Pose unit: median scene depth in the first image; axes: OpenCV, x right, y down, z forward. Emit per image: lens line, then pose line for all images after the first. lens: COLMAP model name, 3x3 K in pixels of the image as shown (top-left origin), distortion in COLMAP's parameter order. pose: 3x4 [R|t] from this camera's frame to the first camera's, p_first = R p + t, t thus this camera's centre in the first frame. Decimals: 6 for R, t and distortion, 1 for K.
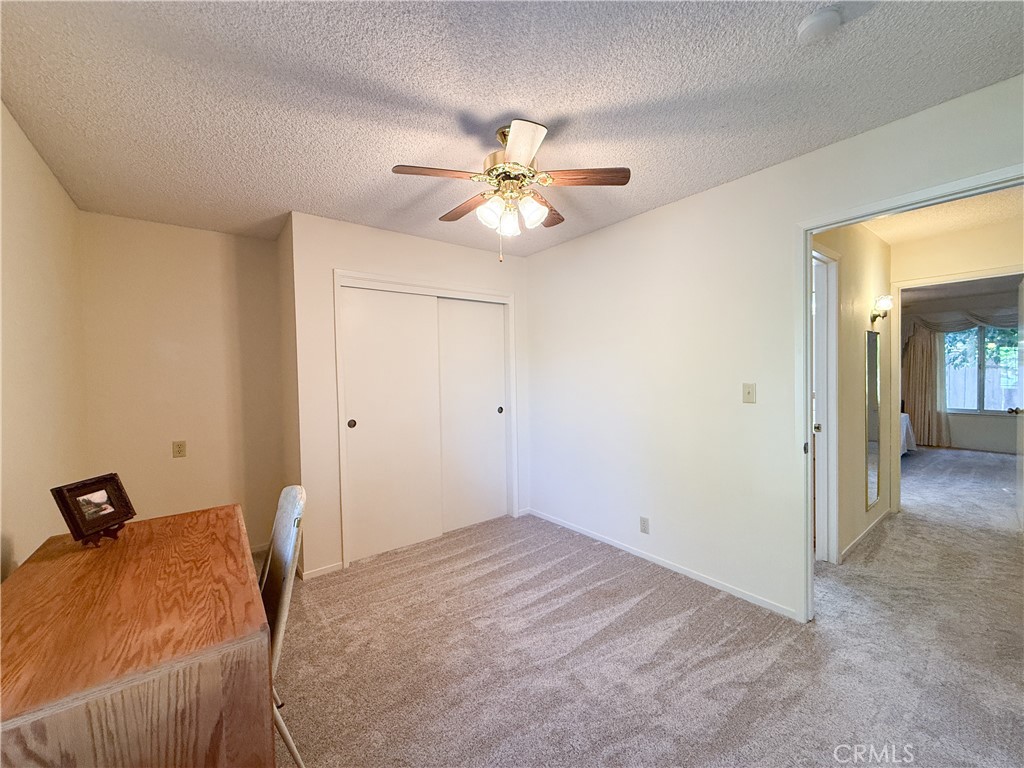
lens RADIAL K [[409.6, 0, 501.2], [0, 409.6, 384.1], [0, 0, 1]] dist [-0.002905, 0.000518]
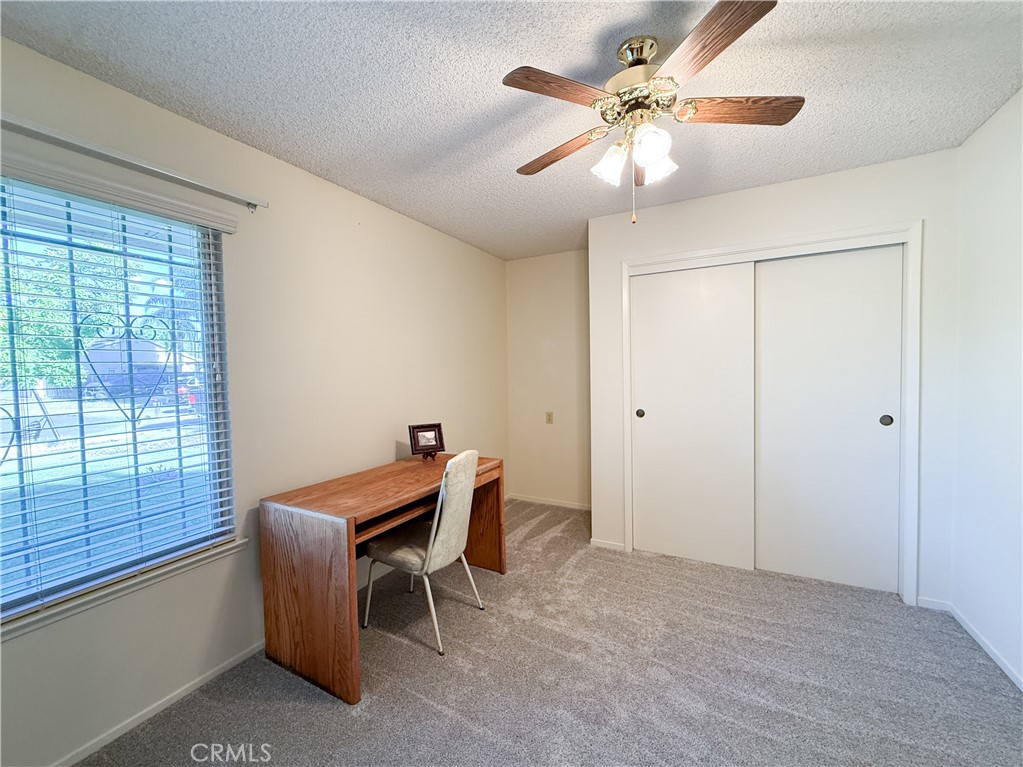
lens RADIAL K [[409.2, 0, 506.2], [0, 409.2, 382.4], [0, 0, 1]] dist [-0.002905, 0.000518]
pose [[0.417808, 0.041937, -0.907567, 0.763512], [-0.010934, 0.999094, 0.041132, -0.029511], [0.908470, -0.007262, 0.417888, 0.553622]]
